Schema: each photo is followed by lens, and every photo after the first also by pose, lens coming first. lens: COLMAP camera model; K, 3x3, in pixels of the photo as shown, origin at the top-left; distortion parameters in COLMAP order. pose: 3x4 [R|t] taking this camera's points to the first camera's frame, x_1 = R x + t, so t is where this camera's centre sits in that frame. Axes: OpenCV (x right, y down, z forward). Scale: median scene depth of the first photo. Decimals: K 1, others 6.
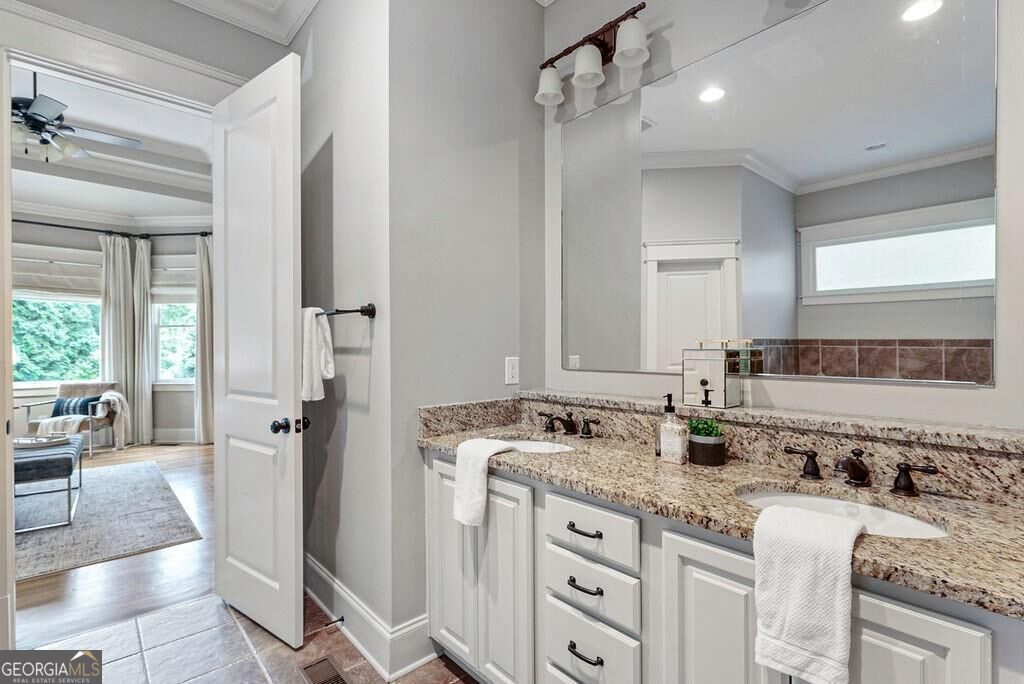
lens RADIAL K [[468.9, 0, 511.4], [0, 468.9, 344.7], [0, 0, 1]] dist [-0.001327, -0.000031]
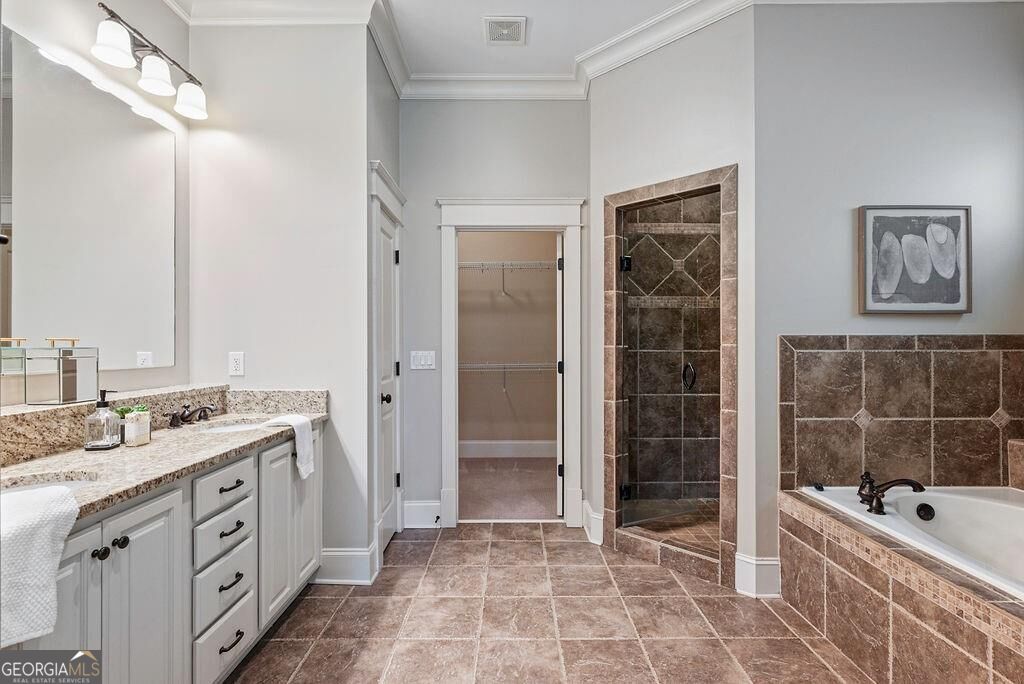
lens RADIAL K [[468.9, 0, 511.4], [0, 468.9, 344.7], [0, 0, 1]] dist [-0.001327, -0.000031]
pose [[-0.739795, 0.005208, 0.672812, -1.111315], [-0.000479, 0.999966, -0.008266, 0.012667], [-0.672832, -0.006437, -0.739767, 1.237130]]
